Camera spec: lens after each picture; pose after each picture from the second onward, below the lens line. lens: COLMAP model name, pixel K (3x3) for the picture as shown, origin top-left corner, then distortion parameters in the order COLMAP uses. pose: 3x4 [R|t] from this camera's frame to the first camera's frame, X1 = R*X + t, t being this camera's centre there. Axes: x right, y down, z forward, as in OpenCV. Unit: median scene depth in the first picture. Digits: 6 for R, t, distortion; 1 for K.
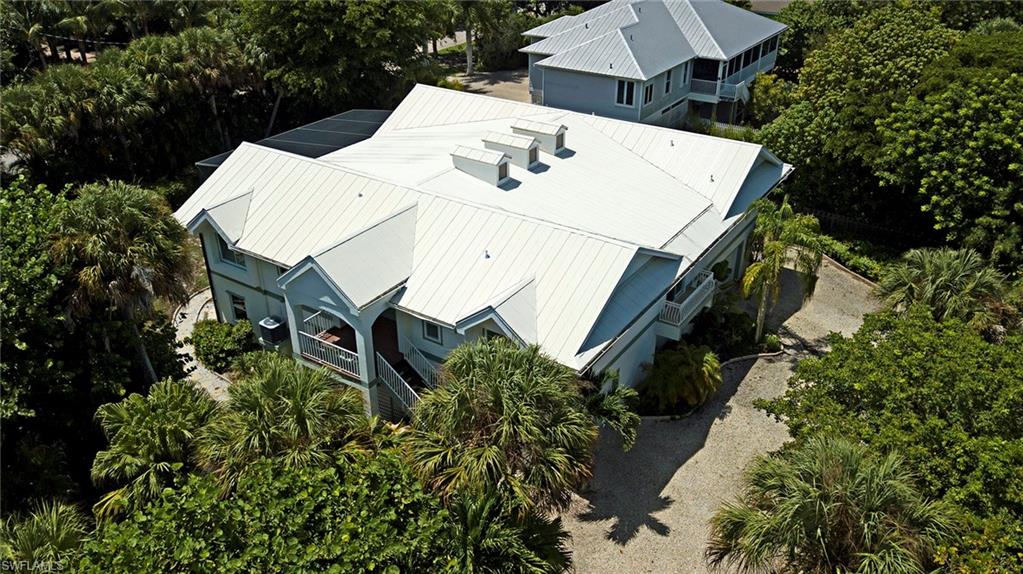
lens RADIAL K [[802.7, 0, 513.9], [0, 802.7, 286.1], [0, 0, 1]] dist [0.009233, 0.002909]
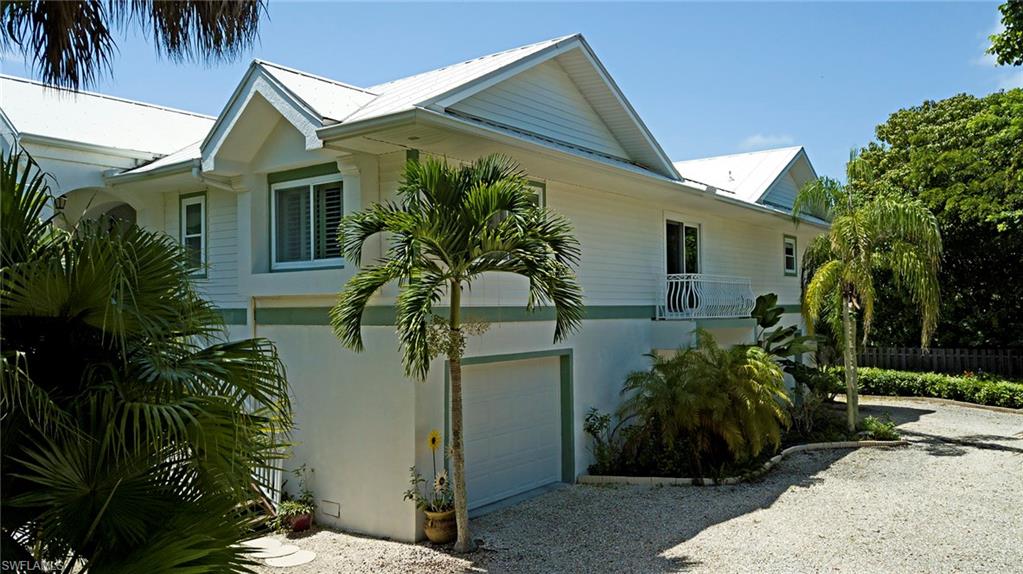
lens RADIAL K [[802.7, 0, 506.9], [0, 802.7, 288.6], [0, 0, 1]] dist [0.009233, 0.002909]
pose [[0.998334, -0.012784, -0.056258, 0.115802], [-0.017479, 0.862280, -0.506130, 0.303755], [0.054981, 0.506271, 0.860620, 0.539347]]
